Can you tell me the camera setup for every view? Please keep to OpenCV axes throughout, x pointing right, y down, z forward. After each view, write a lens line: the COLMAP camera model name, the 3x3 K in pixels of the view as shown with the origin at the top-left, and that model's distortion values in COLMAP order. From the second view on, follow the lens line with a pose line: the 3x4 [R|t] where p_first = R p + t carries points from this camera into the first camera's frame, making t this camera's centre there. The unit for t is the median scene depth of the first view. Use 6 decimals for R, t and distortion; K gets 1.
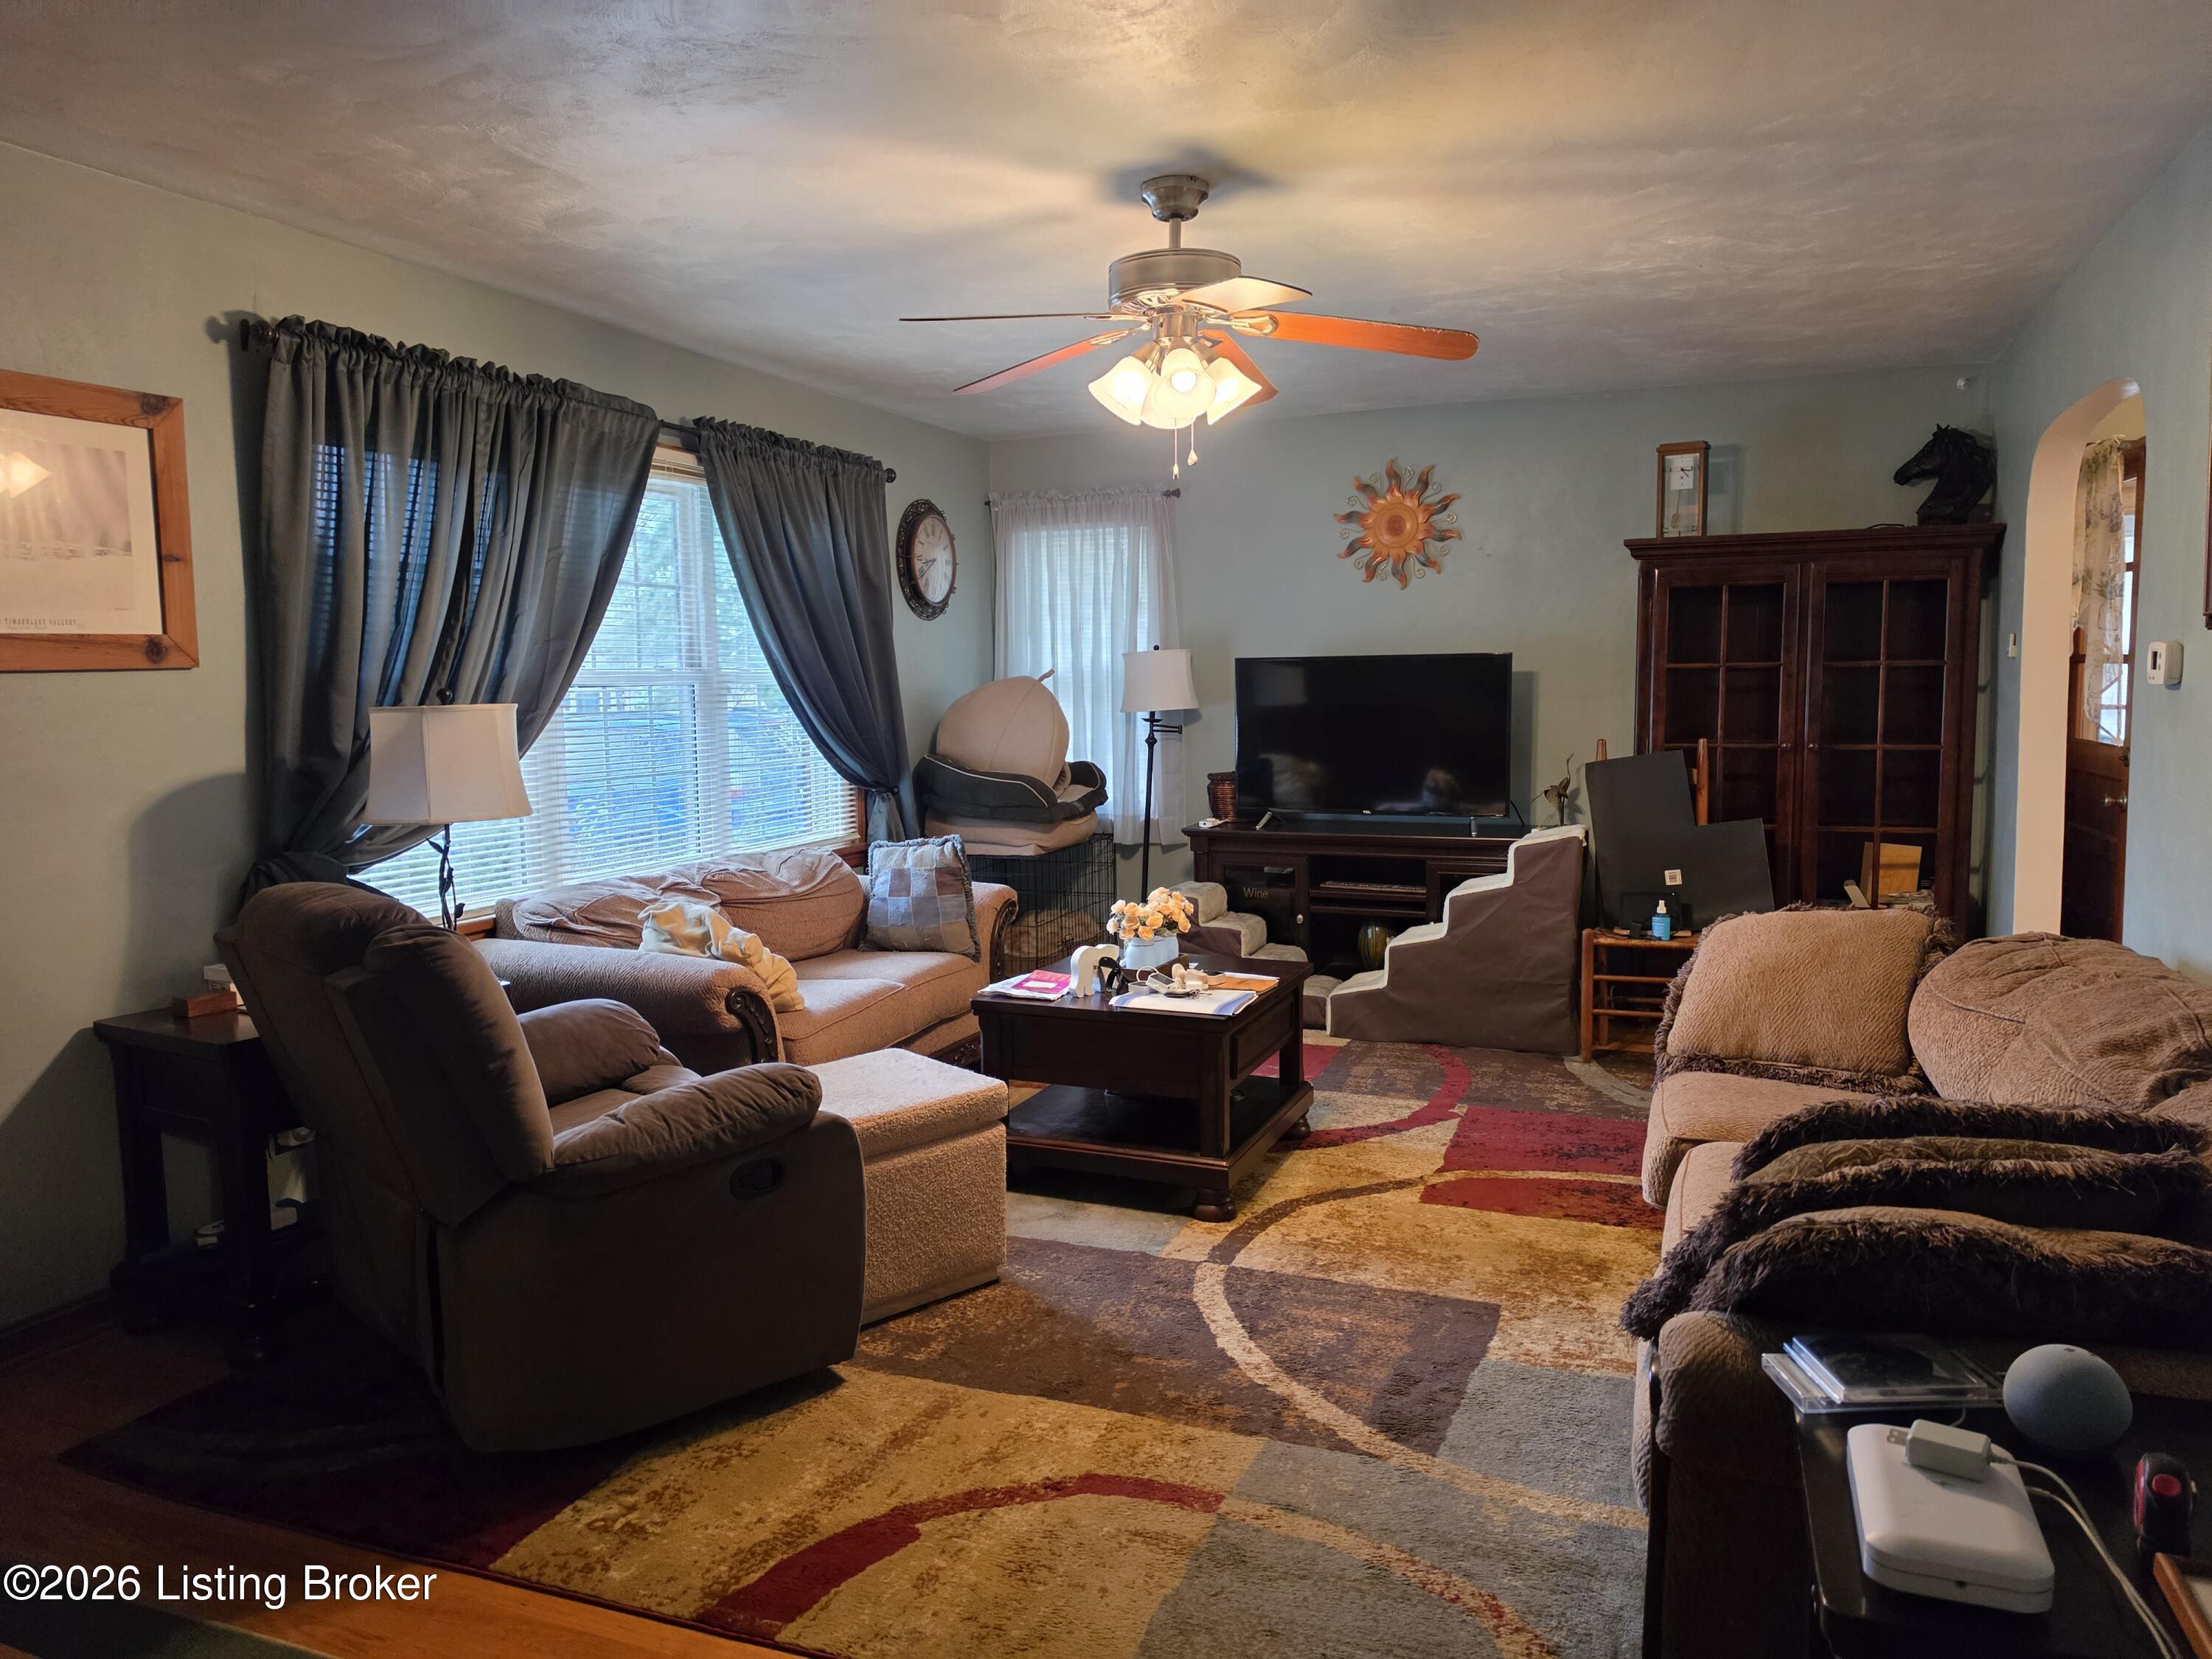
lens RADIAL K [[1523.6, 0, 1102.8], [0, 1523.6, 795.1], [0, 0, 1]] dist [0.119424, -0.231427]
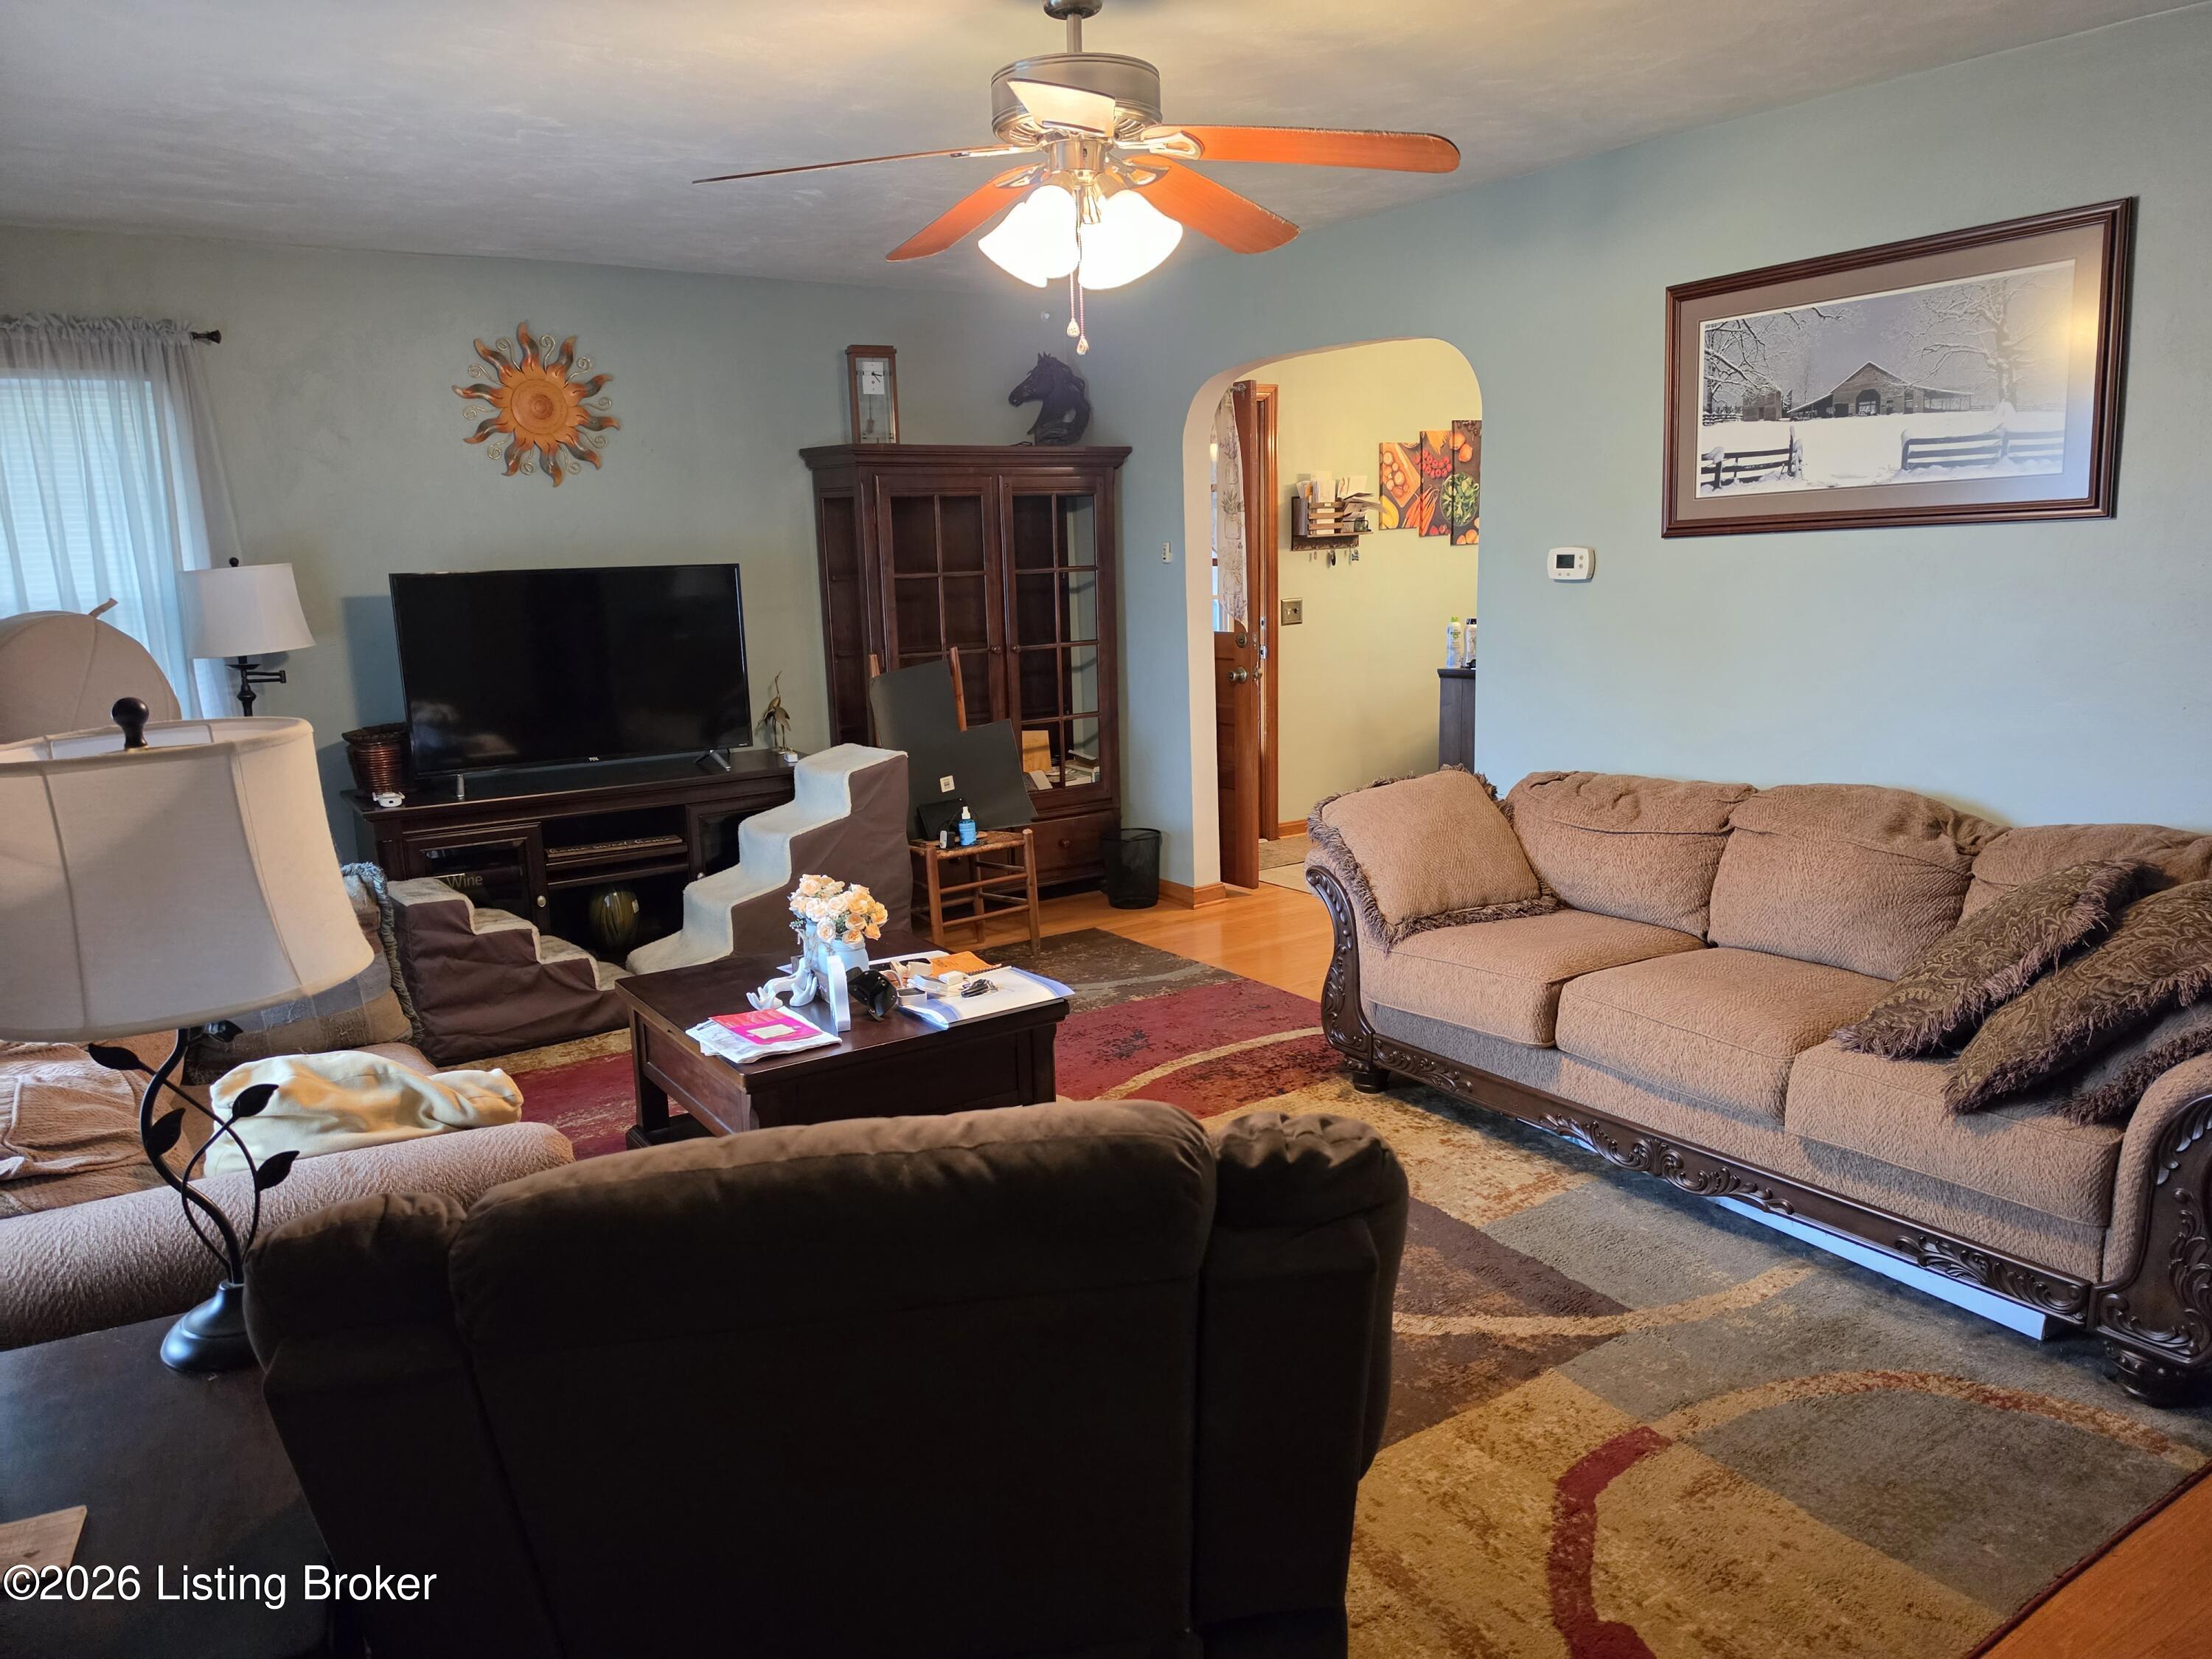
lens RADIAL K [[1519.2, 0, 1098.8], [0, 1519.2, 828.3], [0, 0, 1]] dist [0.119490, -0.188568]
pose [[0.558214, -0.157857, 0.814542, -0.391574], [0.088442, 0.987461, 0.130759, -0.039990], [-0.824970, -0.000952, 0.565176, 0.327667]]
